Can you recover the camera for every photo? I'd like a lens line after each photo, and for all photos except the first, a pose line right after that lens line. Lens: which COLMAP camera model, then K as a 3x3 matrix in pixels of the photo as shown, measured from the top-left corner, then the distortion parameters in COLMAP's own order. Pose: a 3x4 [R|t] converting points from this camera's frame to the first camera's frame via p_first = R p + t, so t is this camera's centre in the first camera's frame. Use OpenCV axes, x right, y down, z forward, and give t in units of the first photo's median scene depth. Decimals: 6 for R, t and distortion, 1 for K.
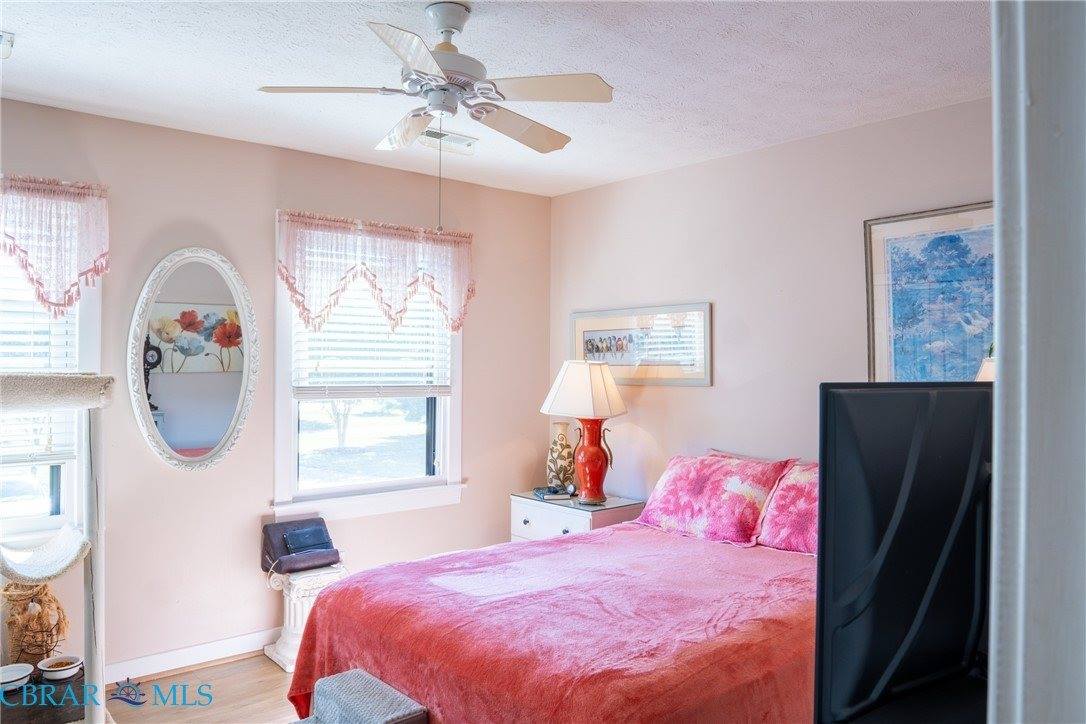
lens RADIAL K [[775.4, 0, 552.3], [0, 775.4, 360.4], [0, 0, 1]] dist [-0.071728, 0.035590]
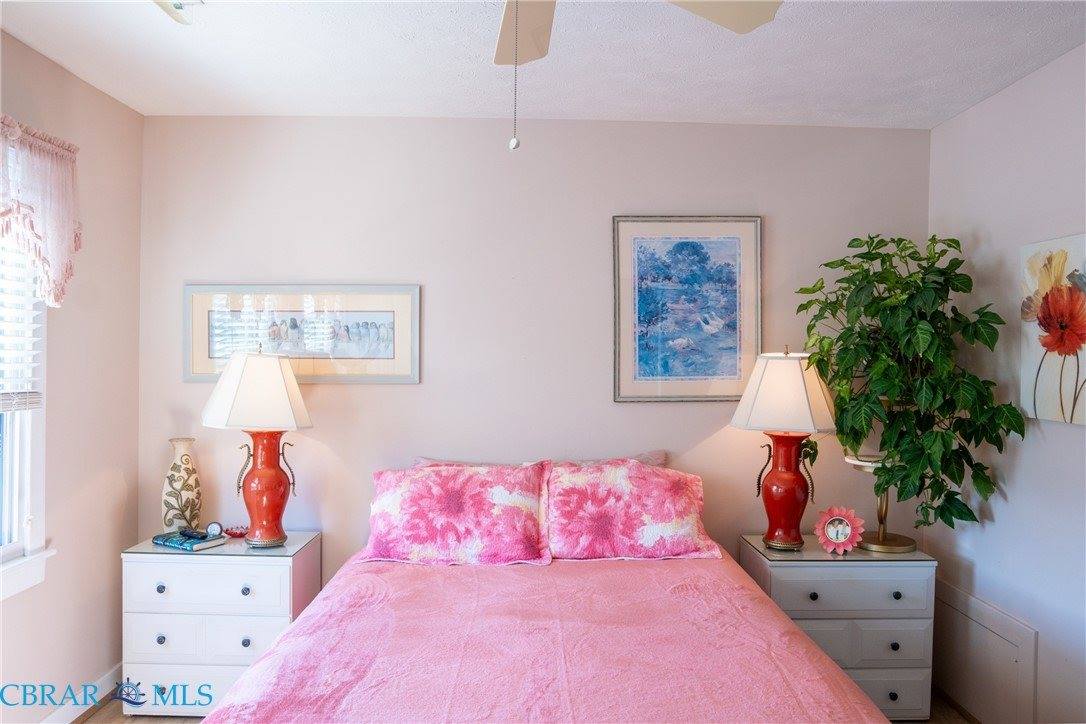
lens RADIAL K [[775.4, 0, 543.1], [0, 775.4, 361.9], [0, 0, 1]] dist [-0.071728, 0.035590]
pose [[0.651428, -0.002687, 0.758706, -0.429172], [-0.012237, 0.999826, 0.014049, -0.005327], [-0.758612, -0.018436, 0.651282, 0.418109]]
